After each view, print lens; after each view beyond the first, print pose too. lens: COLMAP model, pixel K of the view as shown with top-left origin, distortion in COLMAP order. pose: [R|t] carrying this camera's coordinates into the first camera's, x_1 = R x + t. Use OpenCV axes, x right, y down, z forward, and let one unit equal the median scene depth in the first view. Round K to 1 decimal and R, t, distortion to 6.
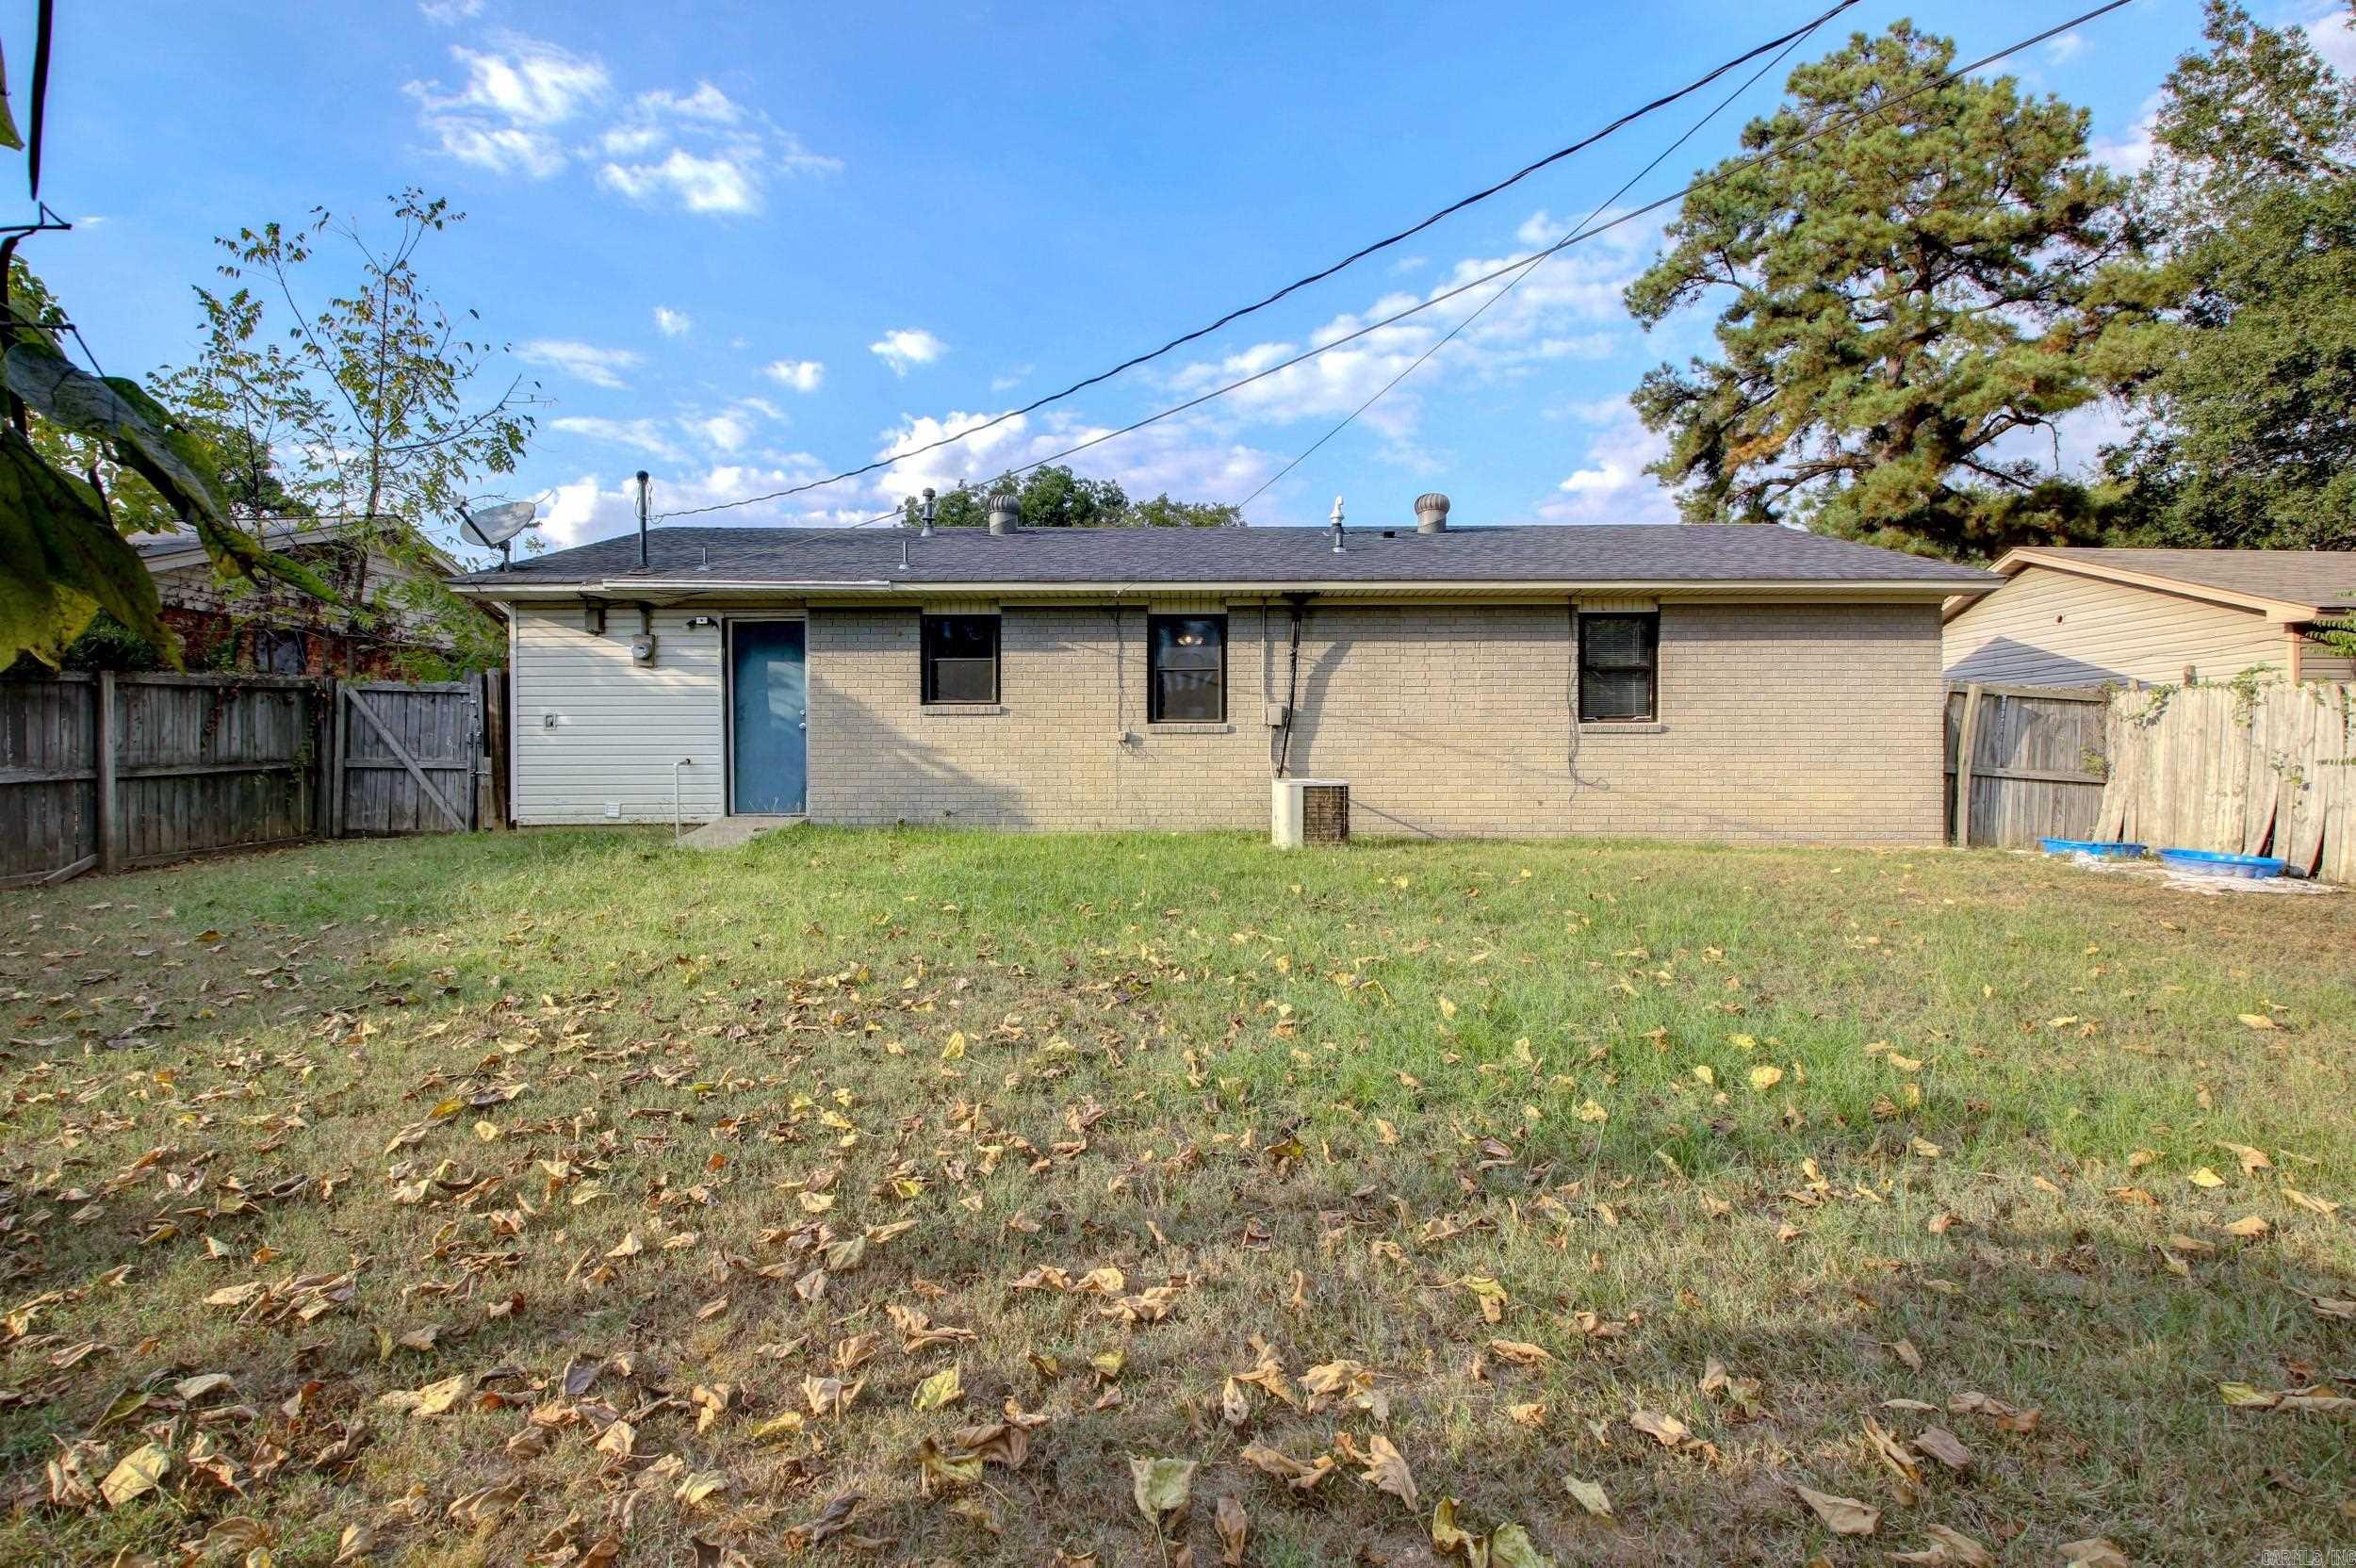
lens RADIAL K [[1116.6, 0, 1236.8], [0, 1116.6, 769.8], [0, 0, 1]] dist [0.010823, -0.028219]
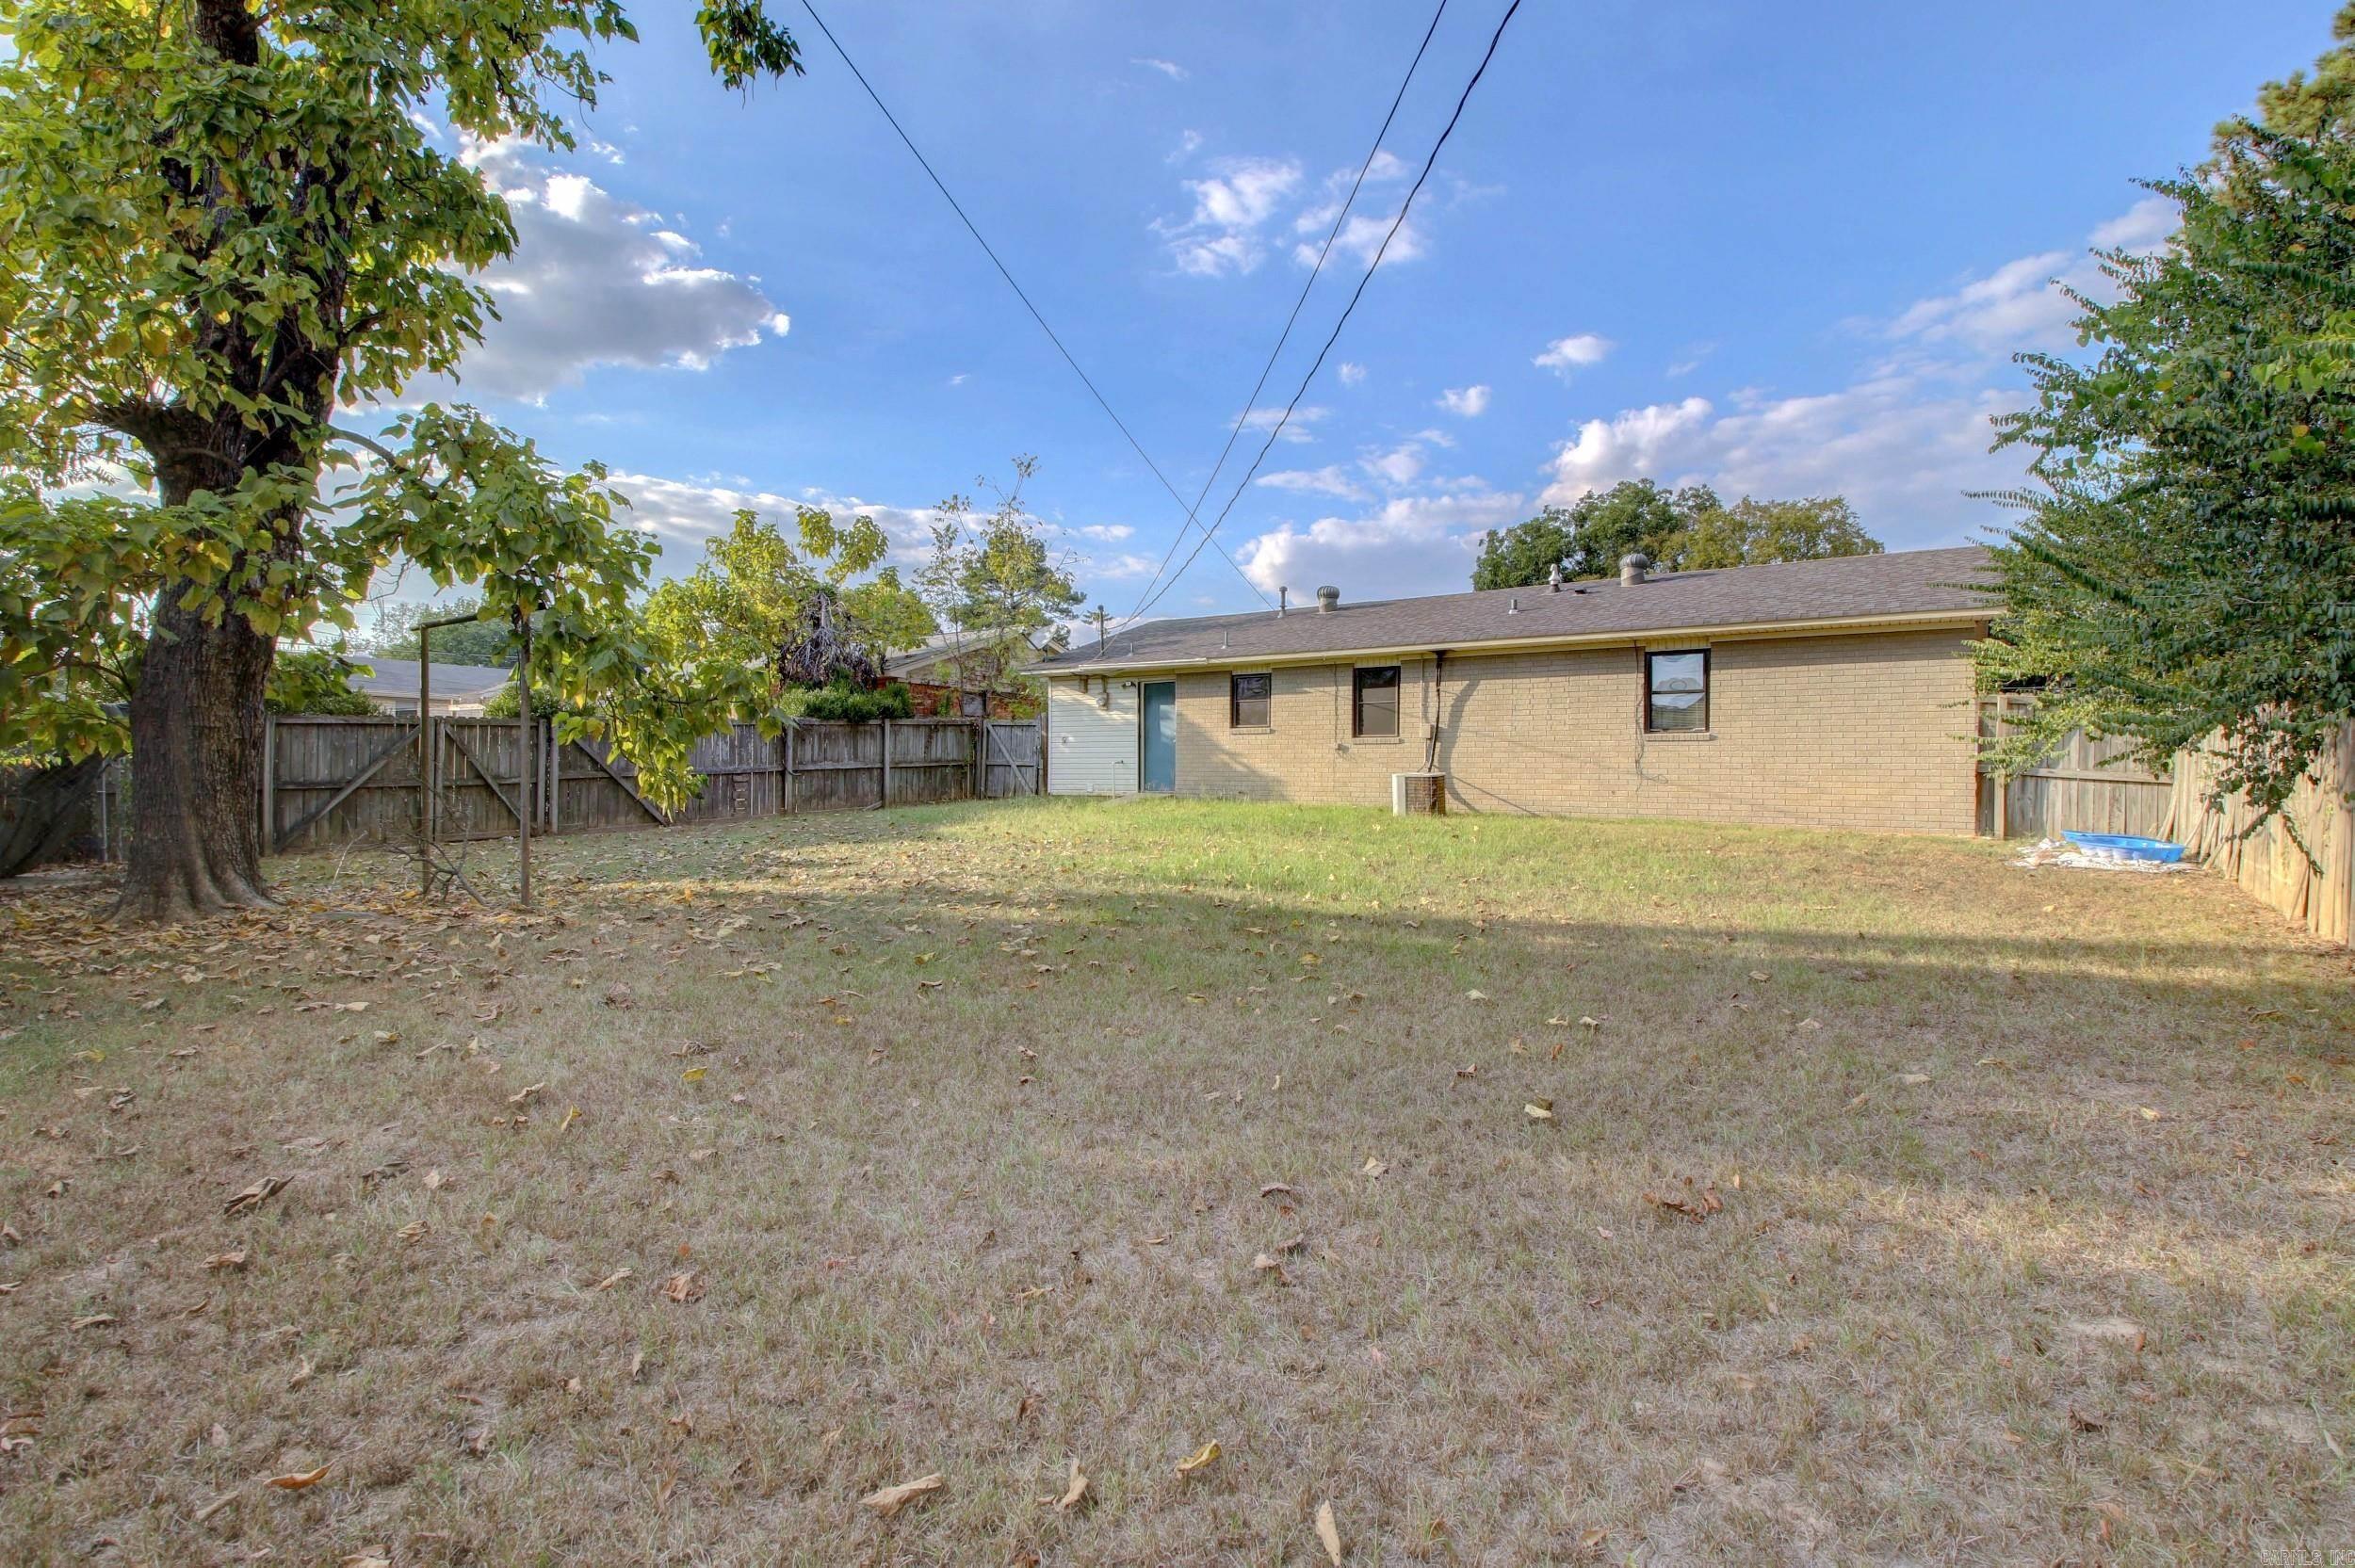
lens RADIAL K [[1090.5, 0, 1162.7], [0, 1090.5, 770.5], [0, 0, 1]] dist [0.019987, -0.026898]
pose [[0.817272, 0.006366, -0.576218, 0.588020], [-0.014005, 0.999863, -0.008817, 0.022245], [0.576083, 0.015276, 0.817249, -0.411447]]
